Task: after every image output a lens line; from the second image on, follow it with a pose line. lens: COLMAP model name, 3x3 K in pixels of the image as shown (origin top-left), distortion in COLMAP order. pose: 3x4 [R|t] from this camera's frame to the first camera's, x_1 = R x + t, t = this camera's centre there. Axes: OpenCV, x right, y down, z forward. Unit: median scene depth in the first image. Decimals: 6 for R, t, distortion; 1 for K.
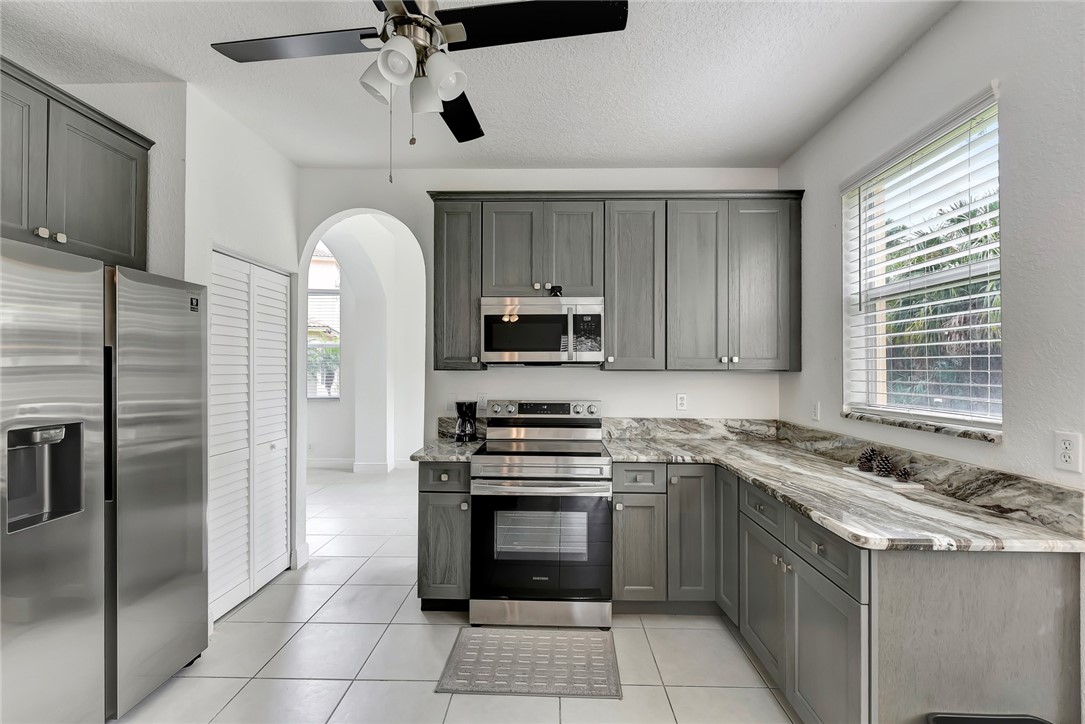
lens RADIAL K [[473.1, 0, 539.0], [0, 473.1, 365.0], [0, 0, 1]] dist [-0.000560, -0.000131]
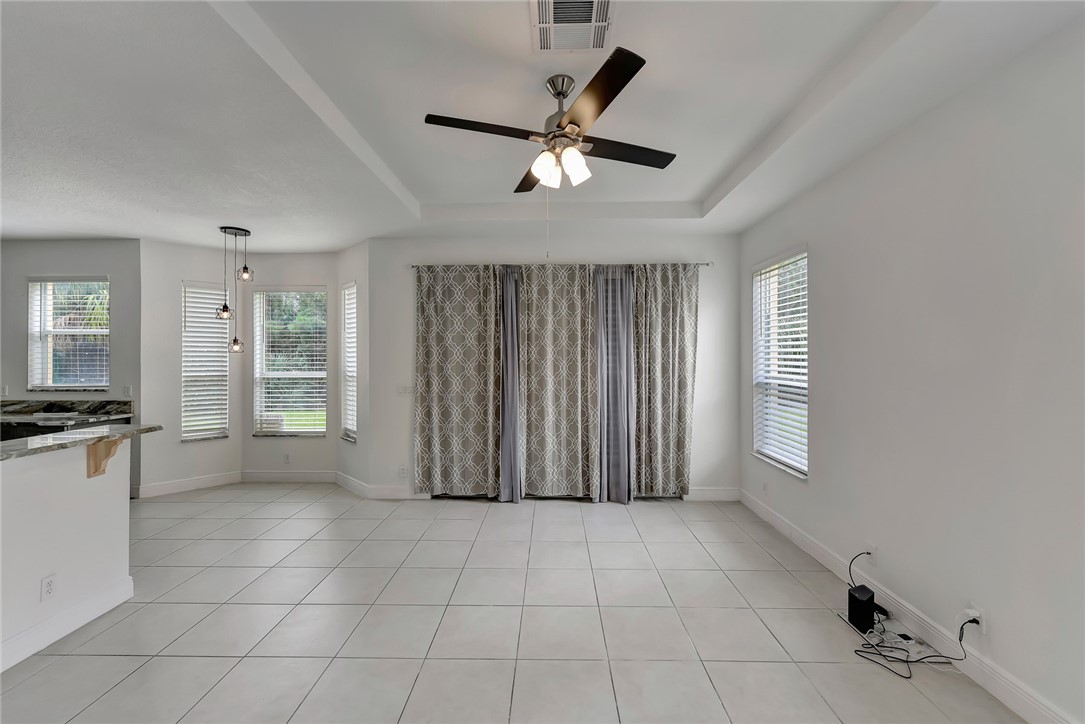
lens RADIAL K [[431.2, 0, 550.2], [0, 431.2, 353.8], [0, 0, 1]] dist [0.007349, -0.002377]
pose [[-0.013216, 0.001613, 0.999911, -1.218495], [-0.006913, 0.999975, -0.001704, -0.063768], [-0.999889, -0.006935, -0.013205, -1.189305]]
